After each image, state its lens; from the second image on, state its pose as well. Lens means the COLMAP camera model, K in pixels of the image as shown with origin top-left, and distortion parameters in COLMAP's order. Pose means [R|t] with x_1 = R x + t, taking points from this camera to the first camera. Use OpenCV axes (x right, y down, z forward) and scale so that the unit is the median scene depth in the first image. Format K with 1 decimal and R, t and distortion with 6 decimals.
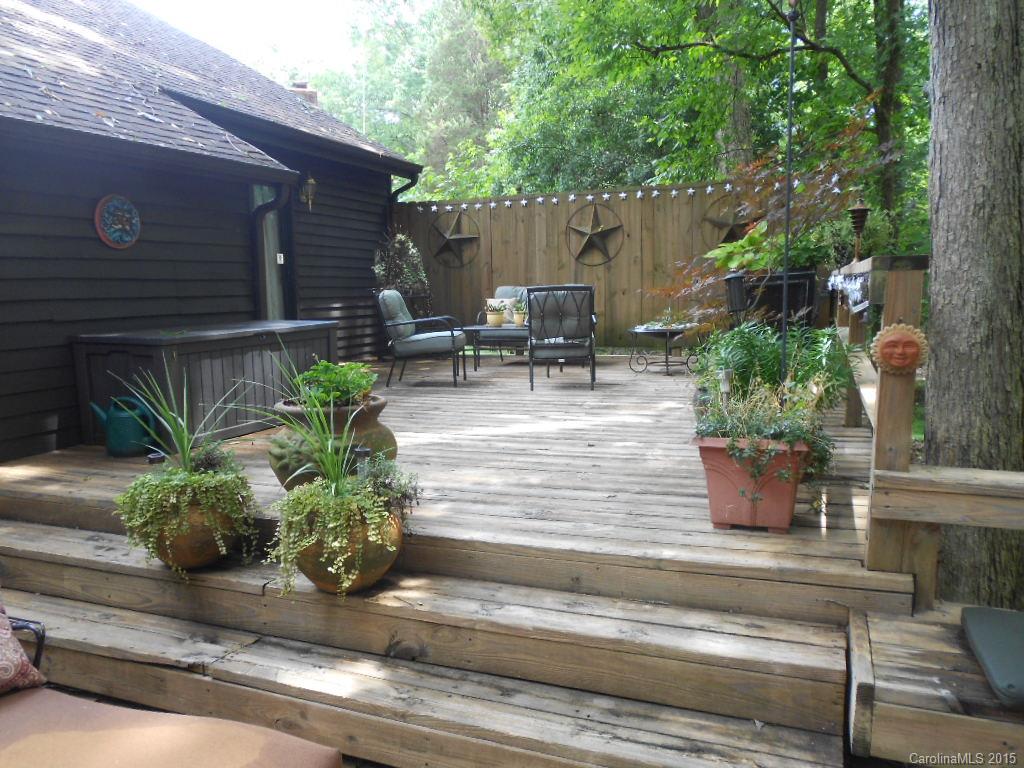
lens RADIAL K [[797.5, 0, 512.0], [0, 797.5, 384.0], [0, 0, 1]] dist [-0.001051, -0.002747]
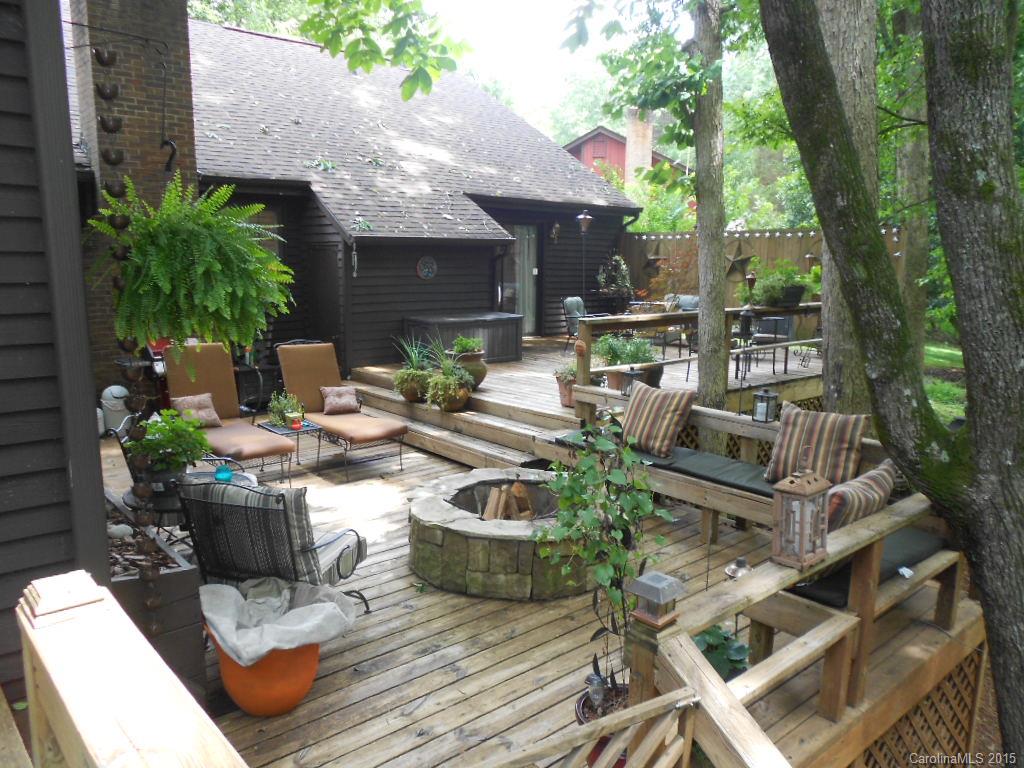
lens RADIAL K [[769.2, 0, 512.0], [0, 769.2, 384.0], [0, 0, 1]] dist [0.051494, 0.000091]
pose [[0.888286, 0.105186, -0.447084, 0.609117], [-0.085459, 0.994276, 0.064131, -0.028119], [0.451271, -0.018759, 0.892190, -0.710460]]
